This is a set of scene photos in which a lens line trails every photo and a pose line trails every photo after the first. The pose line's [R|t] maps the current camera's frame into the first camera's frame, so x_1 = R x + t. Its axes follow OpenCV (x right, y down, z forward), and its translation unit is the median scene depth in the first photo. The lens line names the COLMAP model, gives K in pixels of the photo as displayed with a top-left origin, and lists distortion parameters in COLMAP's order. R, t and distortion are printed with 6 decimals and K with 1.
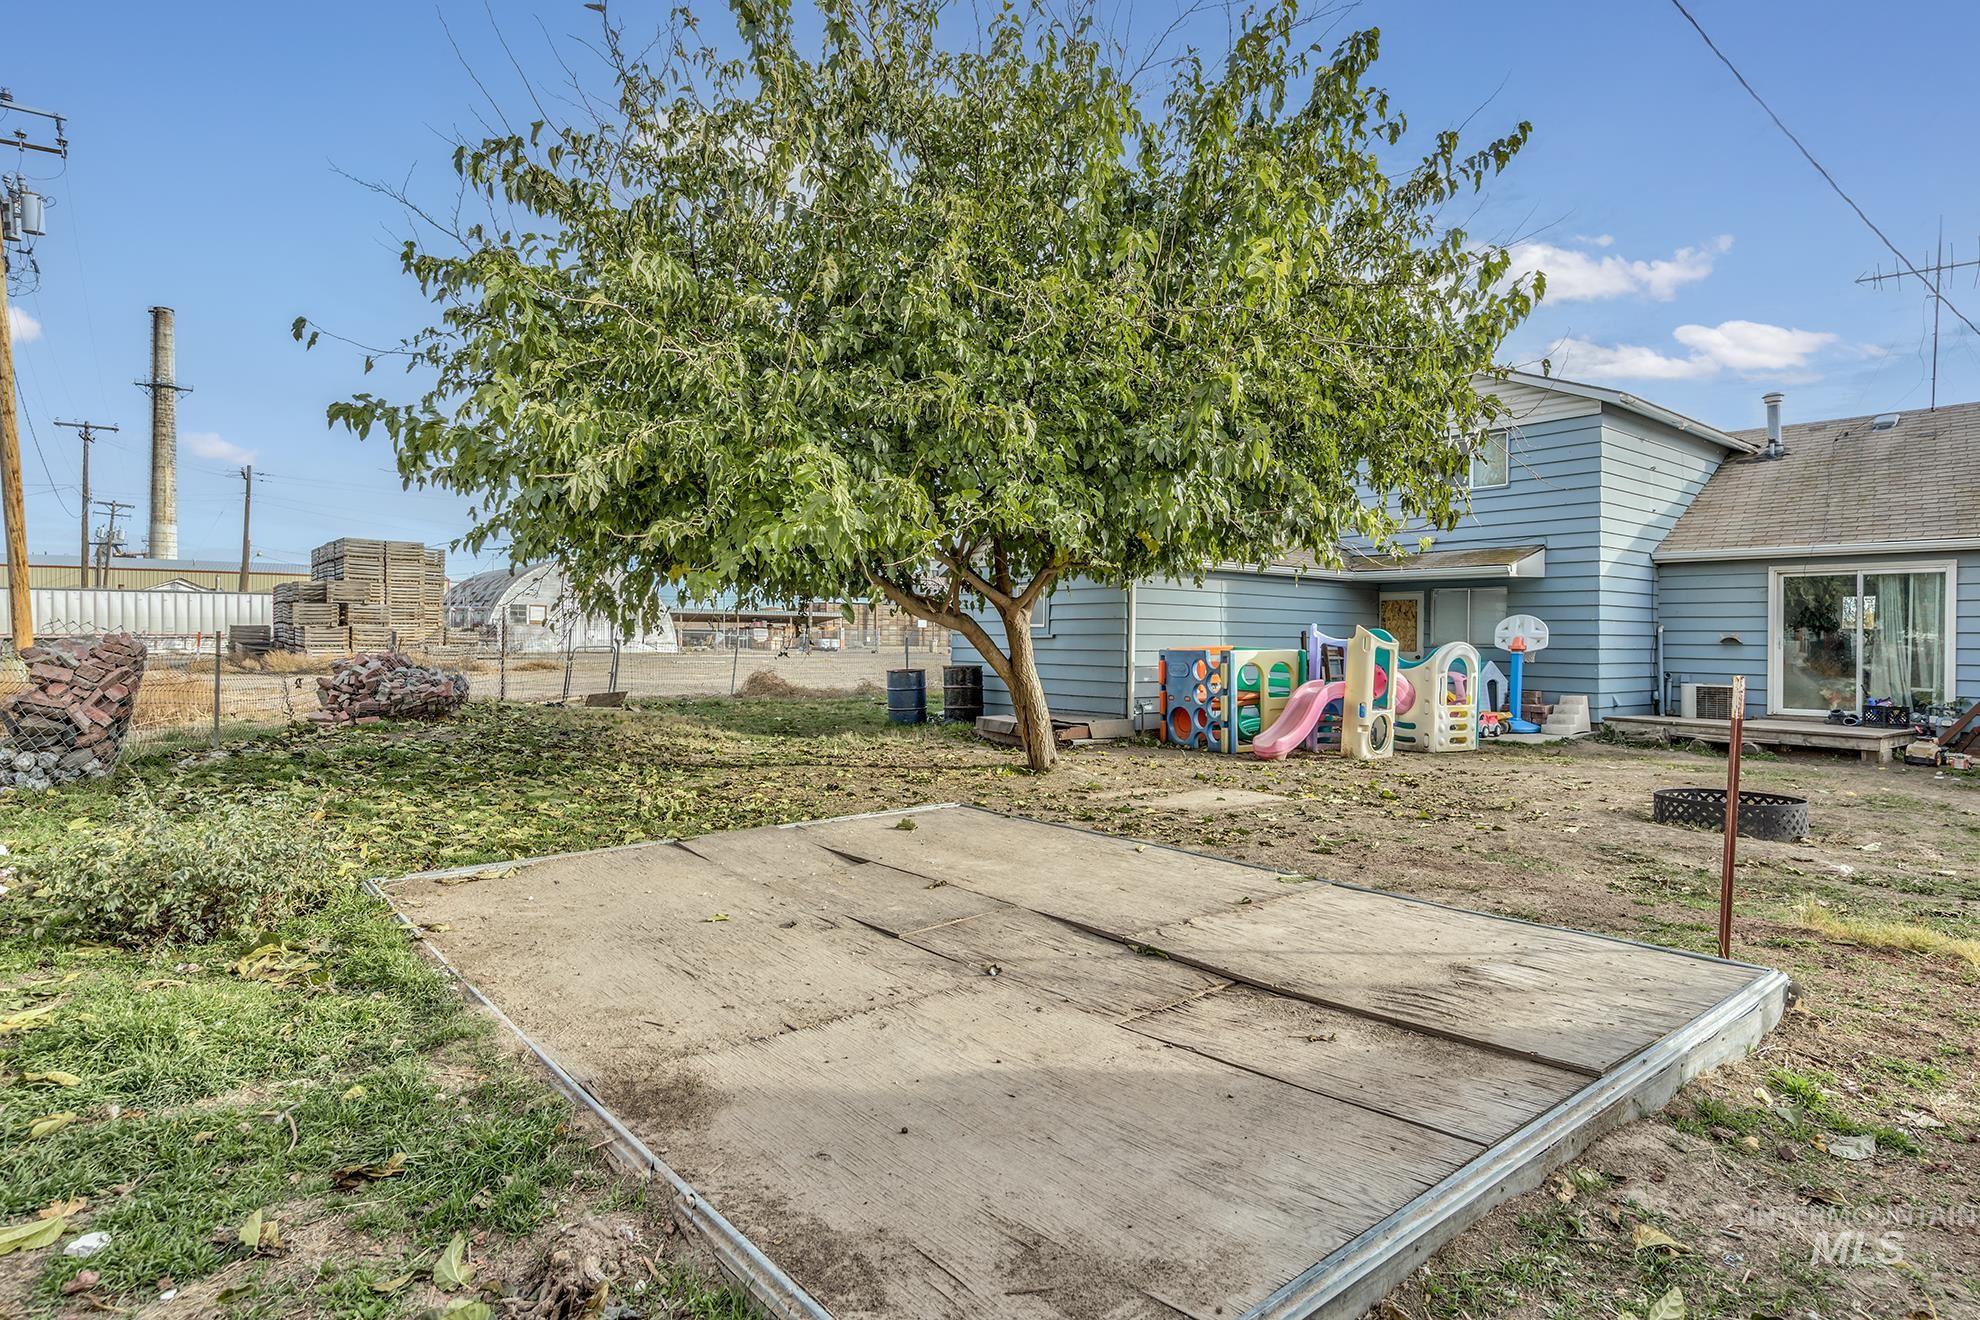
lens RADIAL K [[1016.2, 0, 986.3], [0, 1016.2, 643.4], [0, 0, 1]] dist [0.001000, -0.000963]
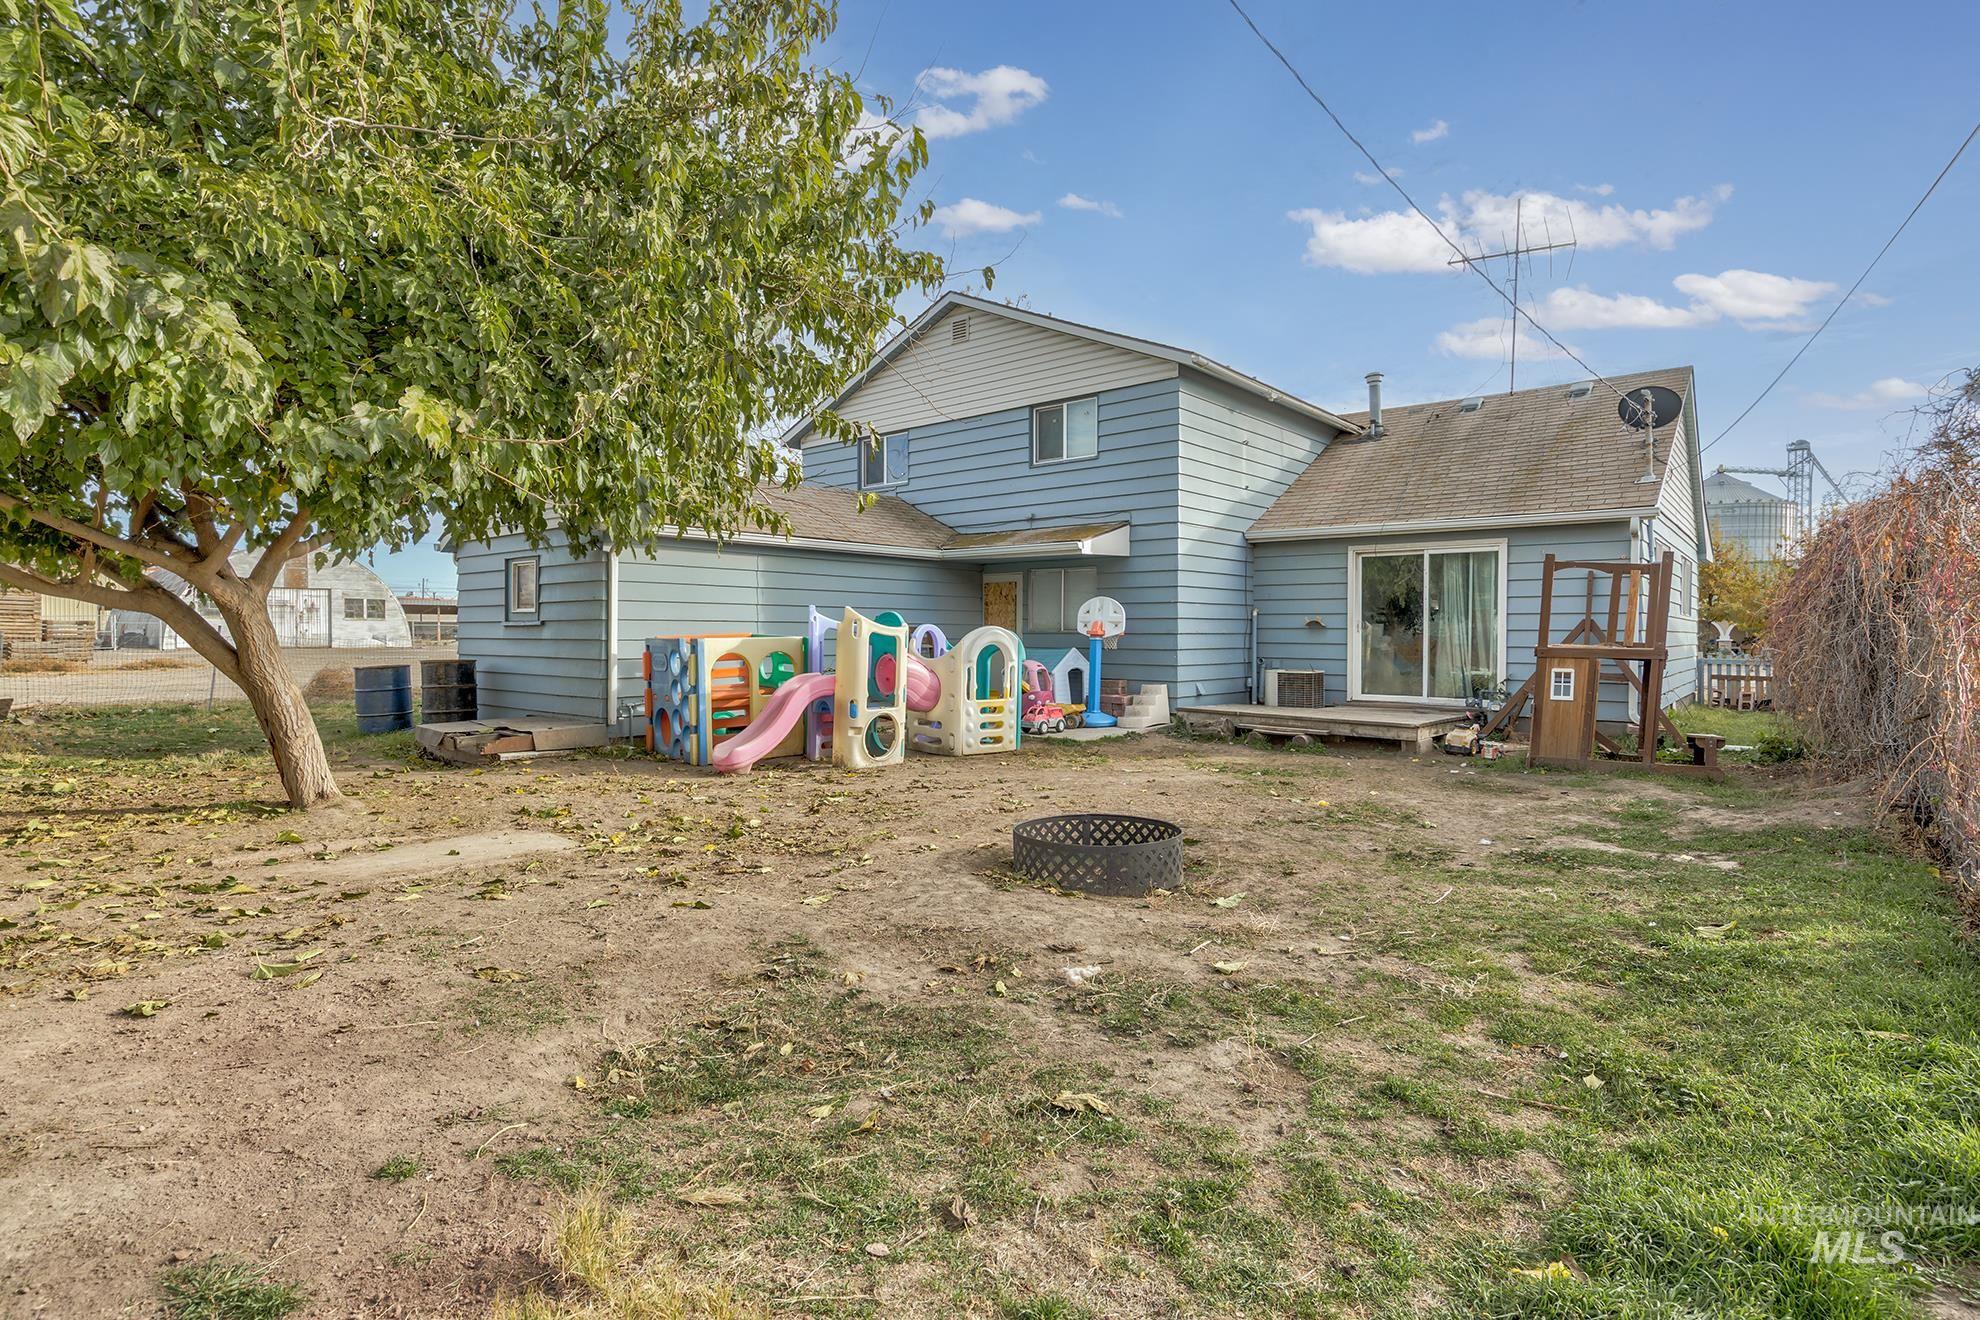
lens RADIAL K [[984.7, 0, 986.4], [0, 984.7, 643.9], [0, 0, 1]] dist [0.002596, 0.000001]
pose [[0.981810, -0.009168, 0.189644, 0.266061], [0.007399, 0.999922, 0.010031, 0.004556], [-0.189721, -0.008445, 0.981802, 0.158259]]
